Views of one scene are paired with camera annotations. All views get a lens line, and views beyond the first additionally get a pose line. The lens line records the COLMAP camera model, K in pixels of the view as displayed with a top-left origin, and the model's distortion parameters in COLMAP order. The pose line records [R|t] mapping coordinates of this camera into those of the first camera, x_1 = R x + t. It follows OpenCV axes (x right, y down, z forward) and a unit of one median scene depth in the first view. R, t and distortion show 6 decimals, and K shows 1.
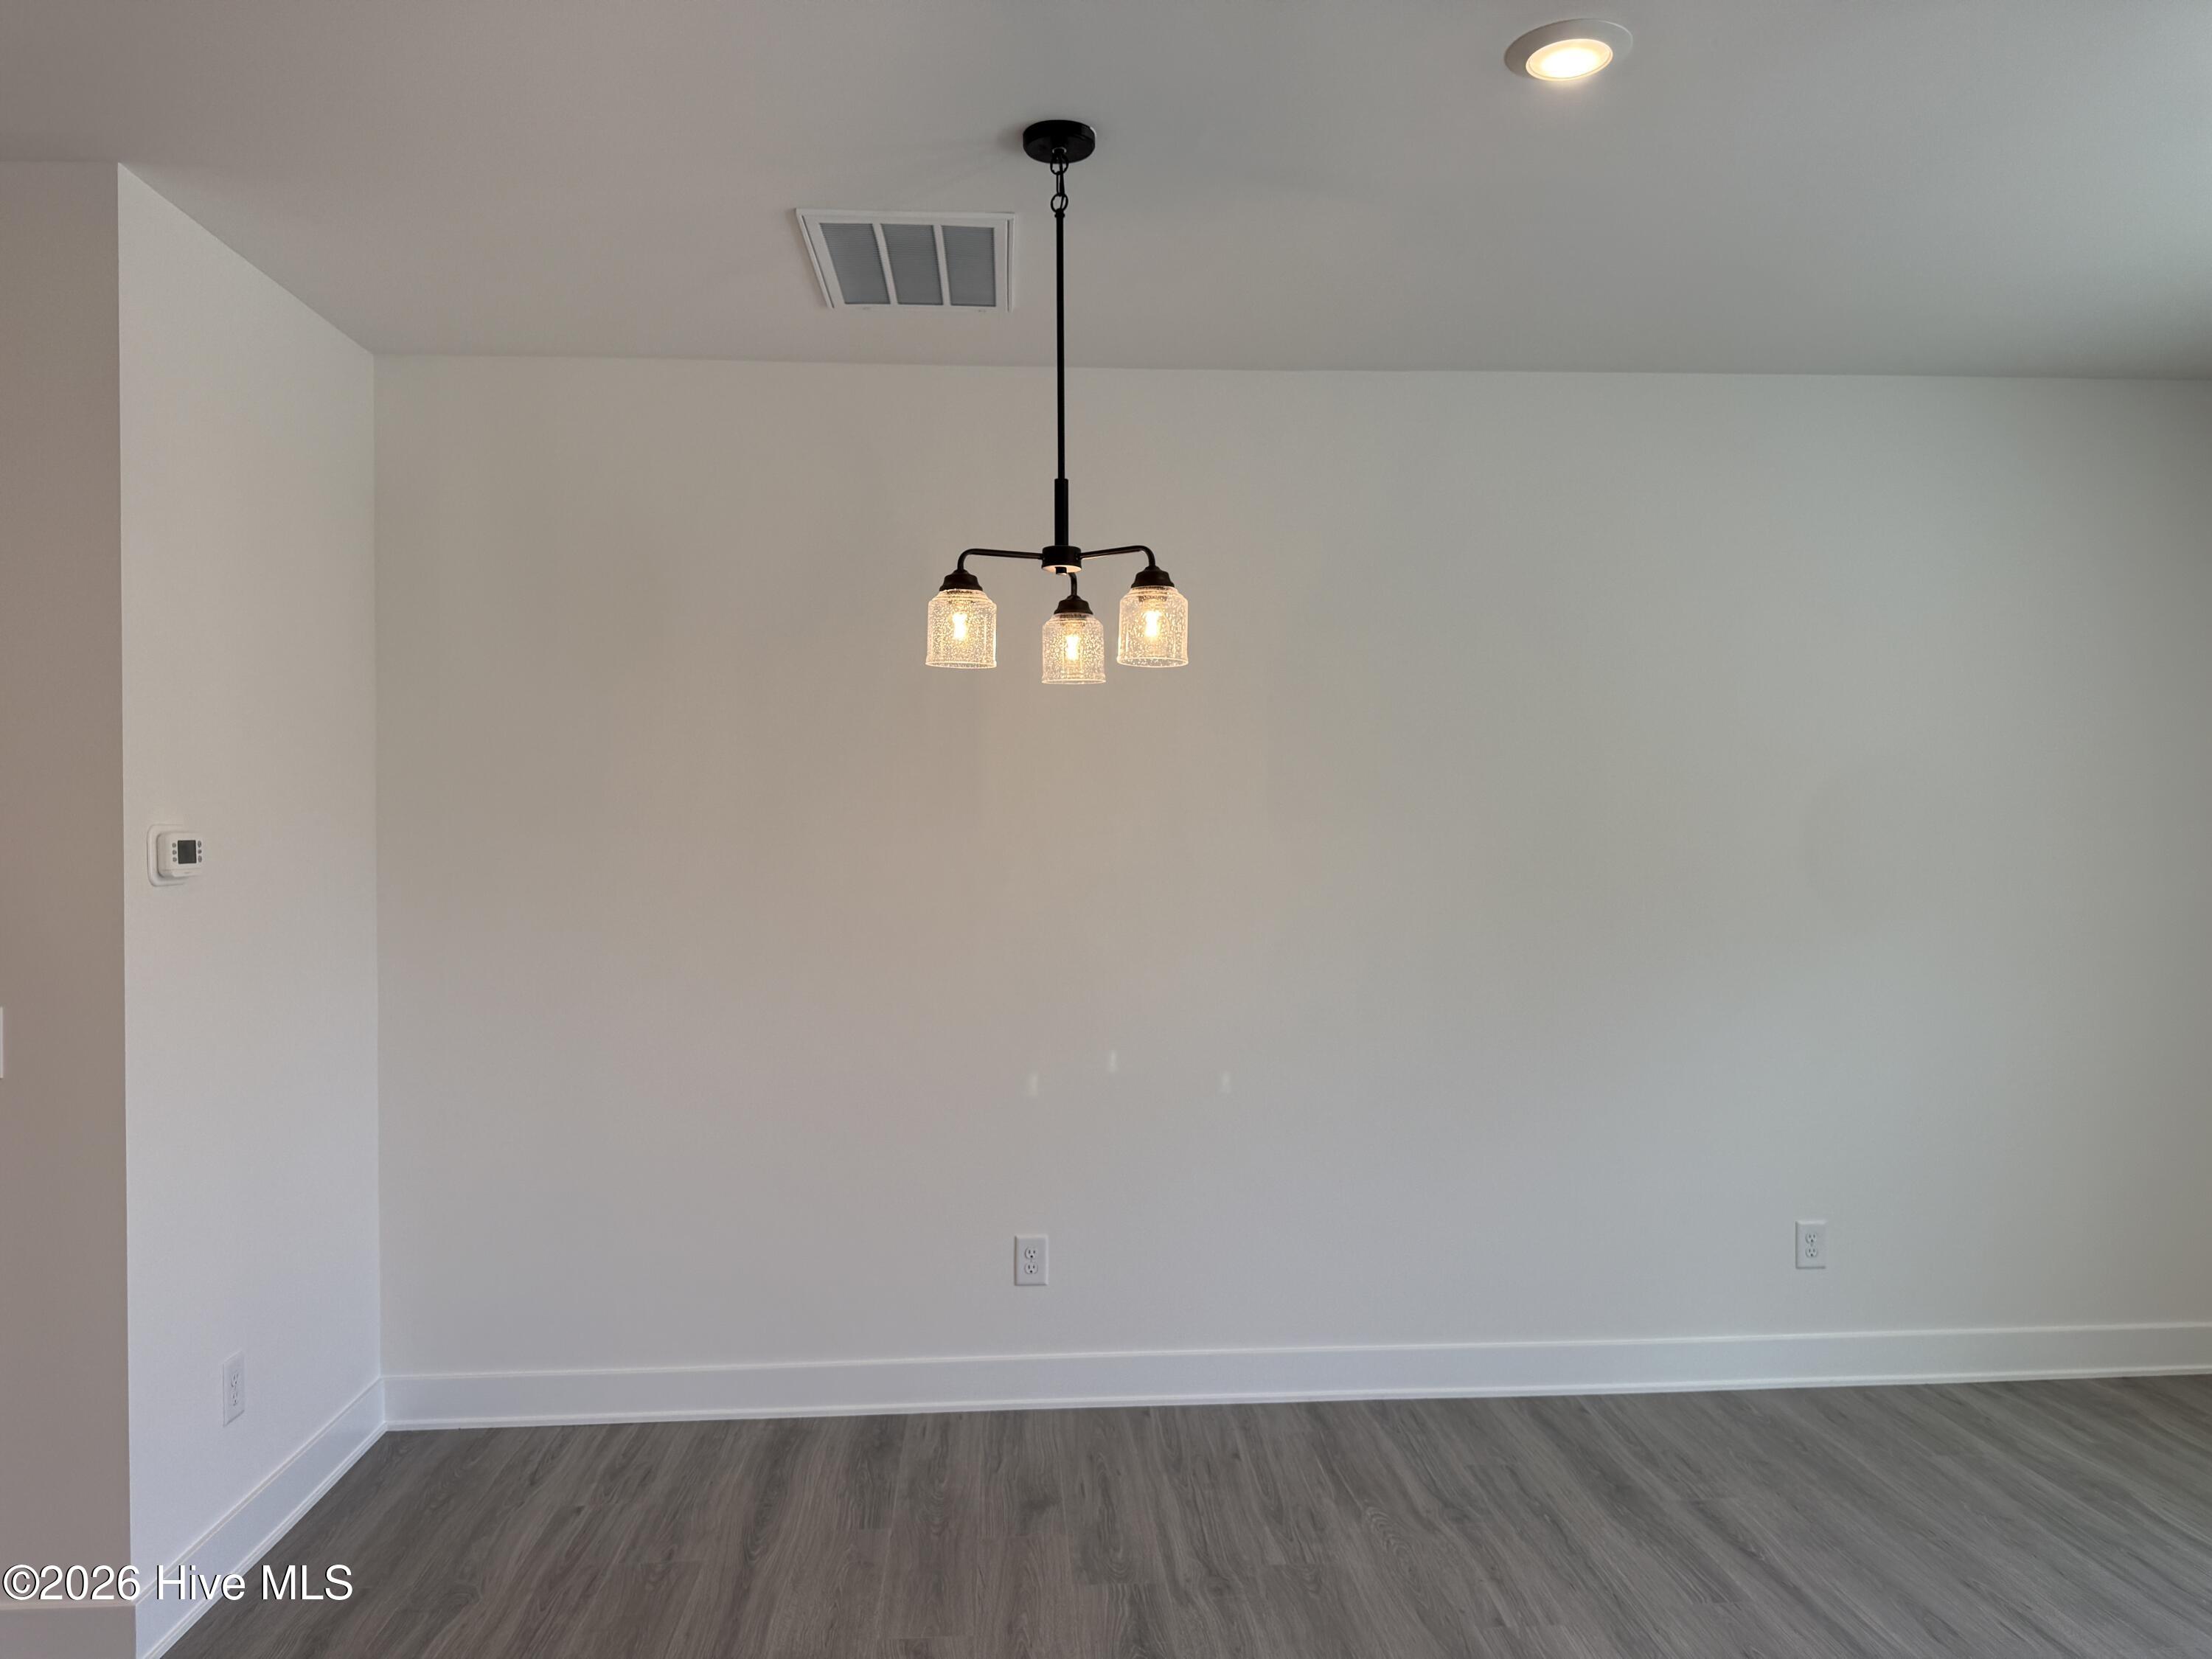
lens RADIAL K [[1573.7, 0, 1120.8], [0, 1573.7, 855.6], [0, 0, 1]] dist [0.033053, -0.046634]
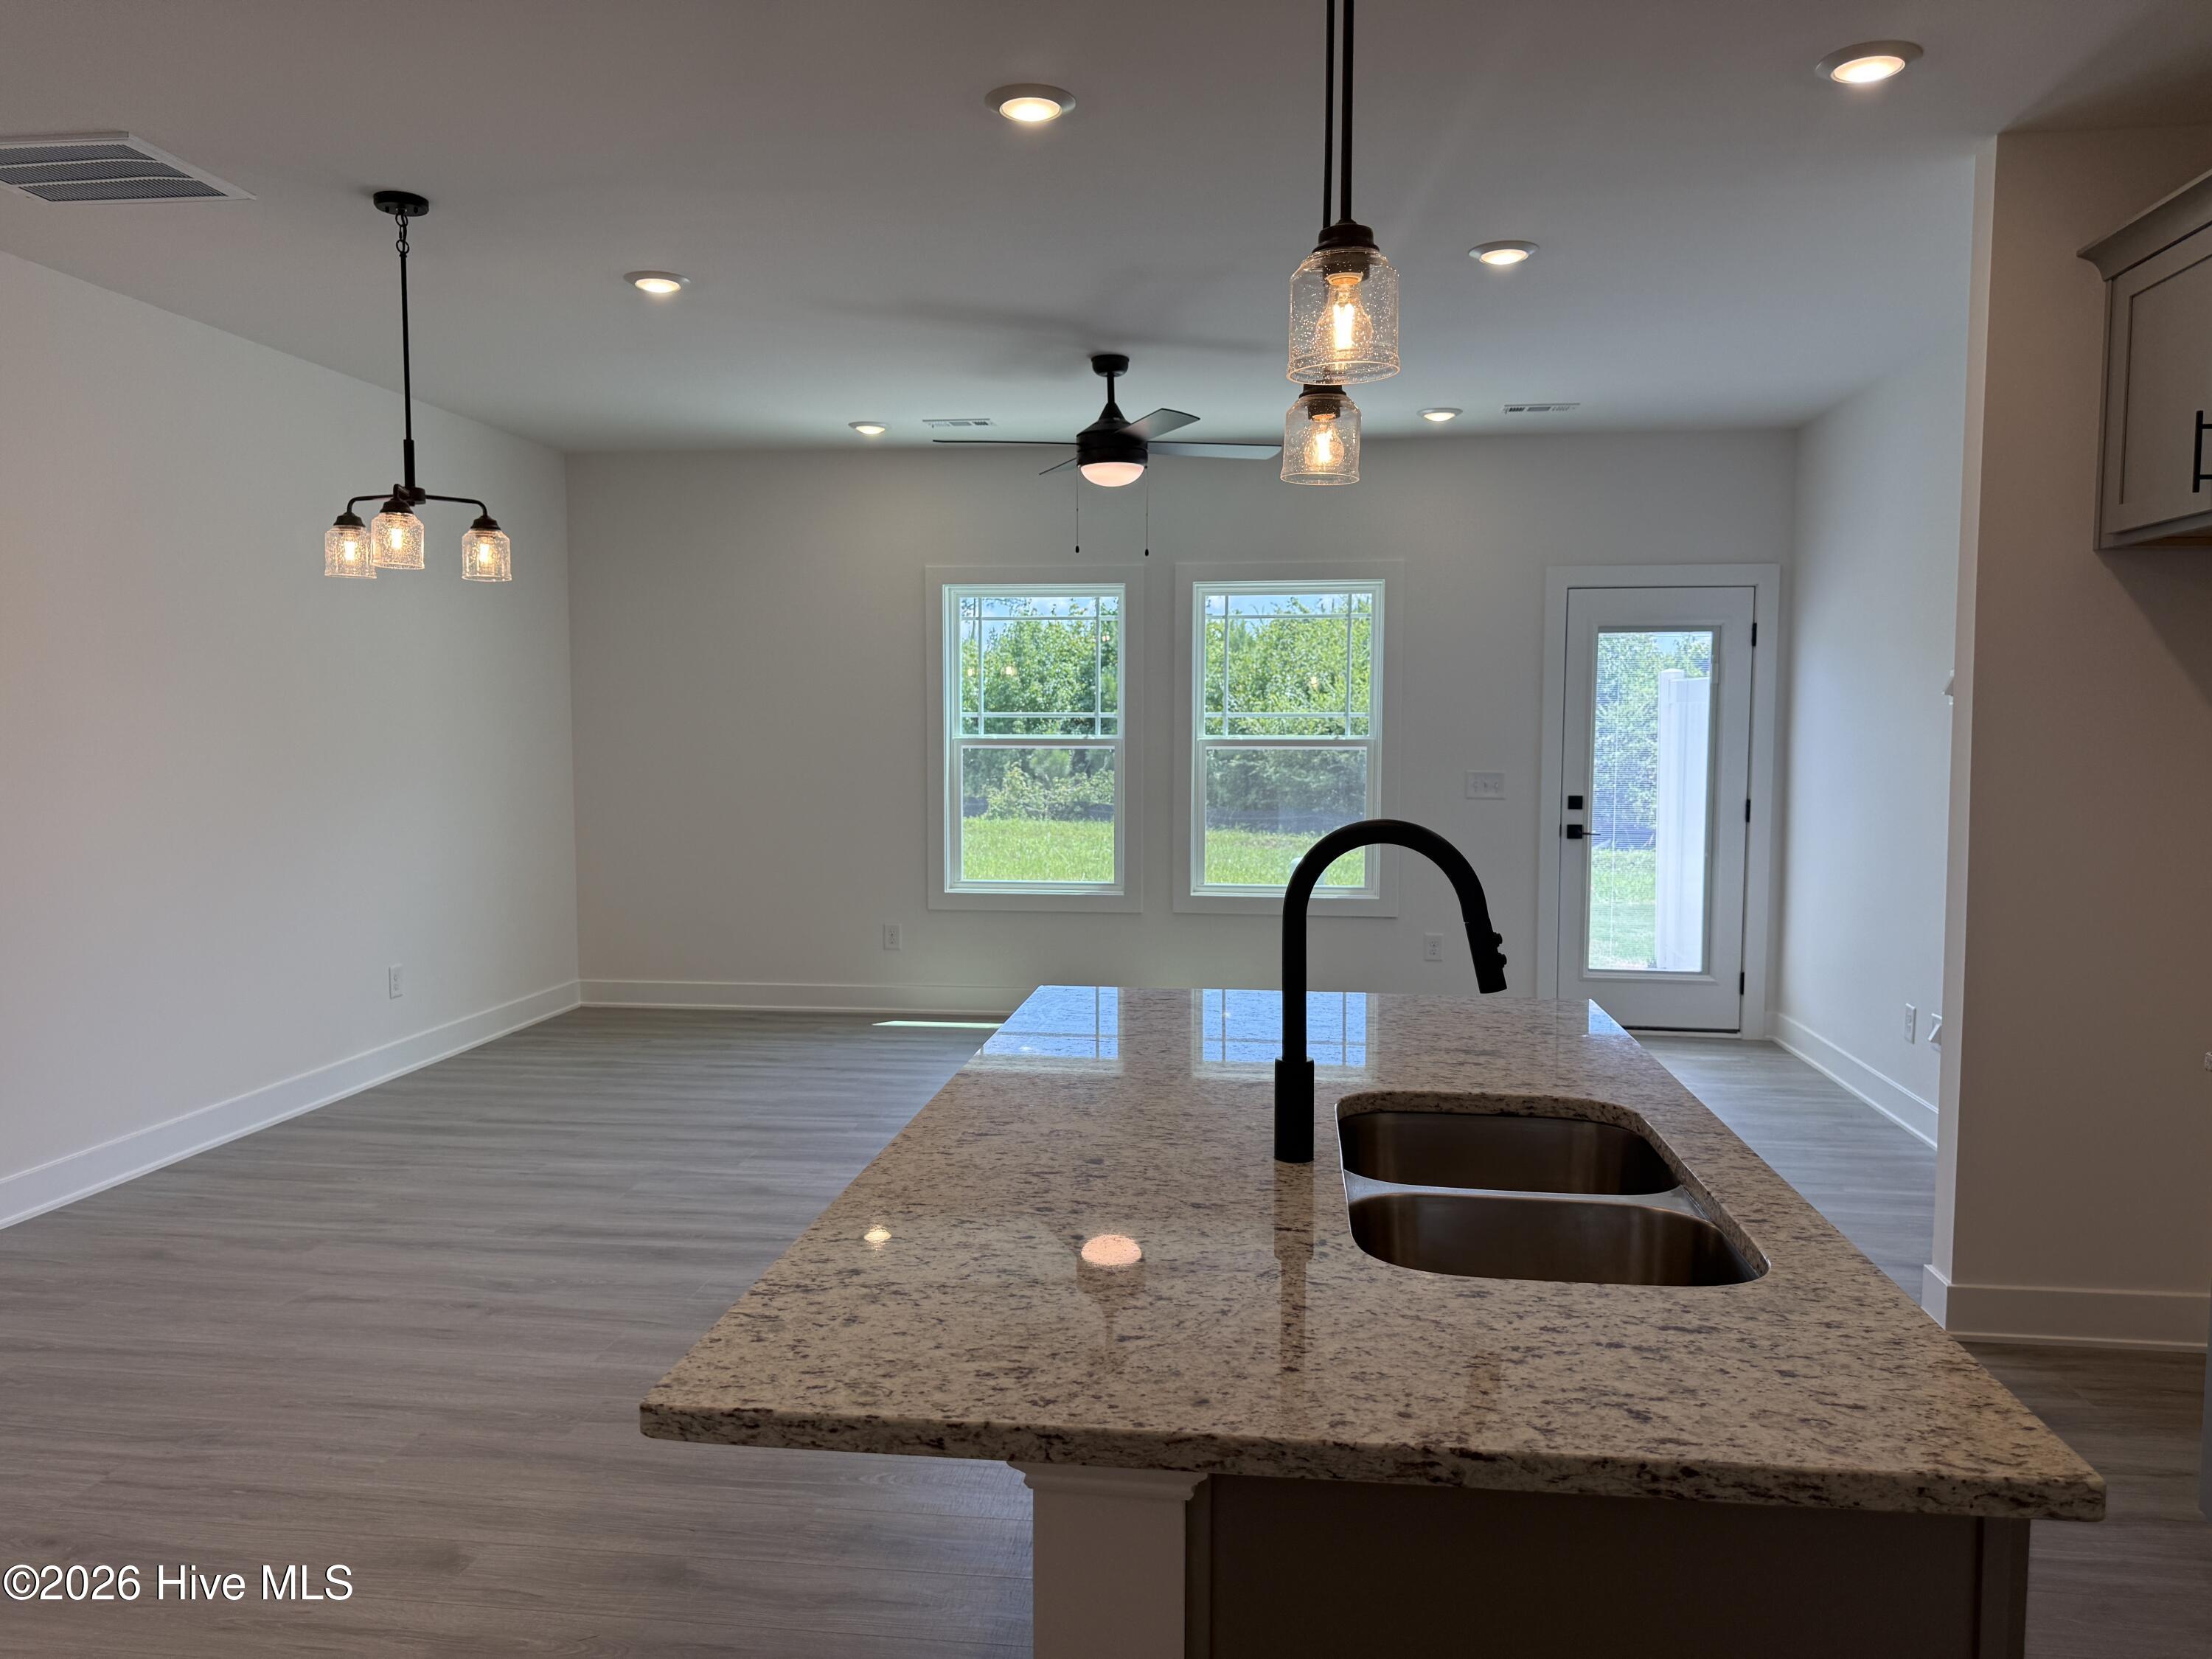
lens RADIAL K [[1573.7, 0, 1102.5], [0, 1573.7, 835.4], [0, 0, 1]] dist [0.033053, -0.046634]
pose [[0.200148, -0.064145, 0.977664, -1.093558], [0.014283, 0.997940, 0.062551, 0.033788], [-0.979662, 0.001445, 0.200651, 0.067913]]
